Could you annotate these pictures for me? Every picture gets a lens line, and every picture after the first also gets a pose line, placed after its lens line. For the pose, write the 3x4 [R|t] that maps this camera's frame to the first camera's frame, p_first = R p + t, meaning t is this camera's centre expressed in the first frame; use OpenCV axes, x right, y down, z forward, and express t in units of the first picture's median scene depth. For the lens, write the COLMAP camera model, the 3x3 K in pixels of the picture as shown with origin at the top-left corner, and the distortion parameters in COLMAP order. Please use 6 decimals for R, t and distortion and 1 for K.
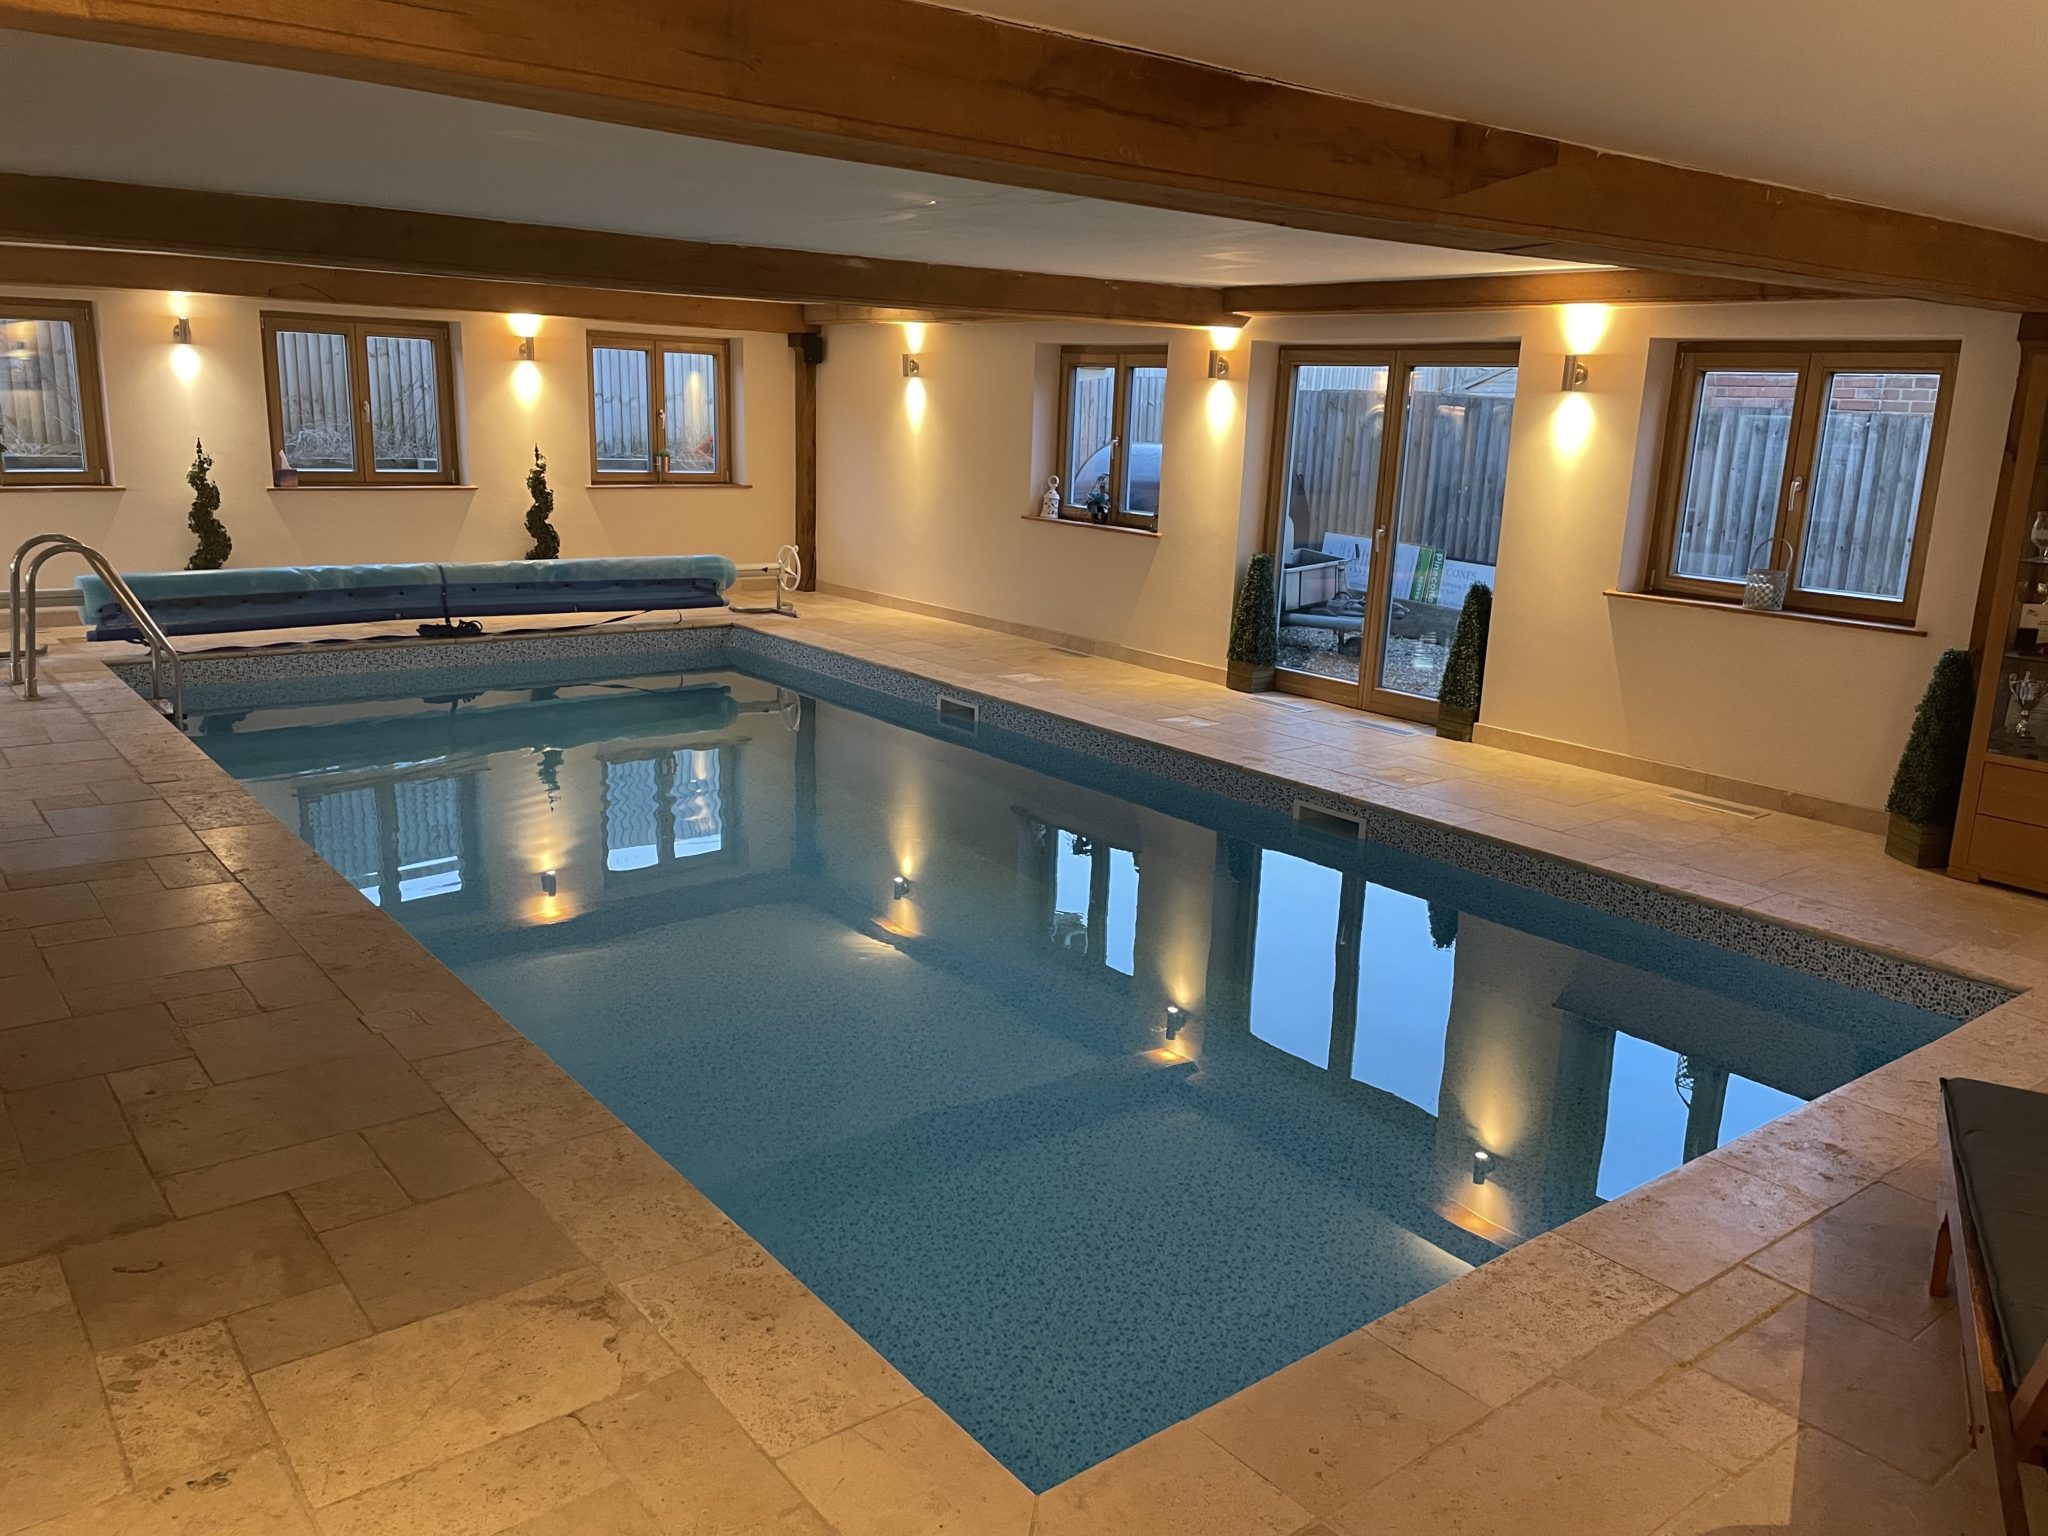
lens RADIAL K [[1562.4, 0, 1023.3], [0, 1562.4, 772.8], [0, 0, 1]] dist [0.012574, -0.007341]
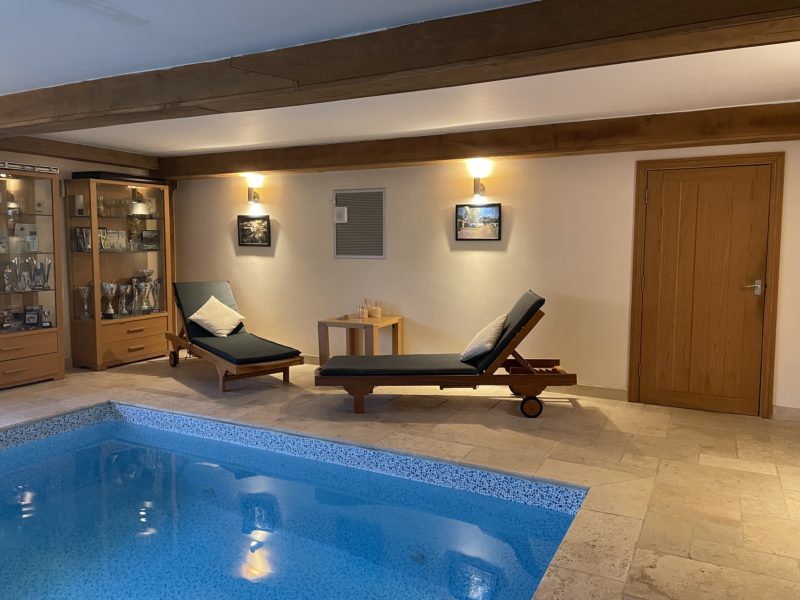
lens RADIAL K [[610.3, 0, 400.2], [0, 610.3, 298.3], [0, 0, 1]] dist [0.012574, -0.007341]
pose [[-0.414082, -0.124491, 0.901686, -0.850036], [0.199569, 0.954084, 0.223374, -0.281492], [-0.888092, 0.272444, -0.370225, 1.513062]]
